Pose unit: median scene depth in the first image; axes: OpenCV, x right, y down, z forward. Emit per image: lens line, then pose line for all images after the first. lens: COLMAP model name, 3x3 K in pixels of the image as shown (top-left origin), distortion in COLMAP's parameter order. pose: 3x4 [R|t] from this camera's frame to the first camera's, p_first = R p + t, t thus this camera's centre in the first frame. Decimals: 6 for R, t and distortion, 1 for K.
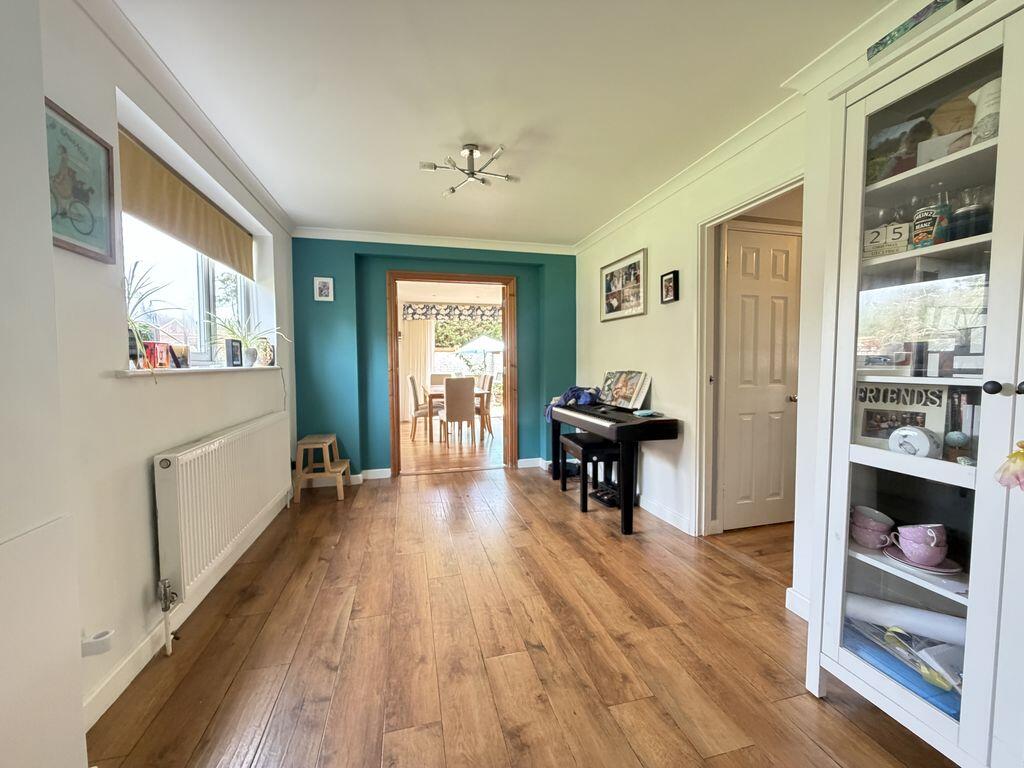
lens RADIAL K [[408.2, 0, 512.0], [0, 408.2, 384.0], [0, 0, 1]] dist [-0.024482, 0.000109]
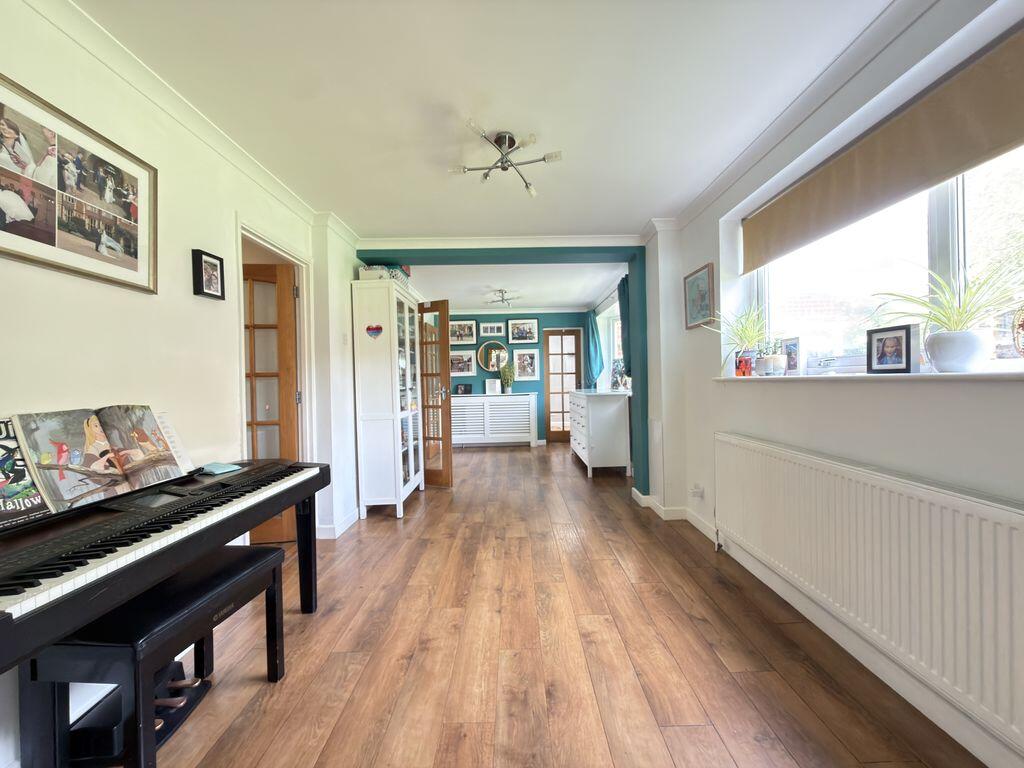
lens RADIAL K [[408.2, 0, 512.0], [0, 408.2, 384.0], [0, 0, 1]] dist [-0.024482, 0.000109]
pose [[-0.967375, 0.024038, 0.252207, -0.307508], [0.039465, 0.997634, 0.056289, -0.086192], [-0.250257, 0.064406, -0.966035, 1.772656]]
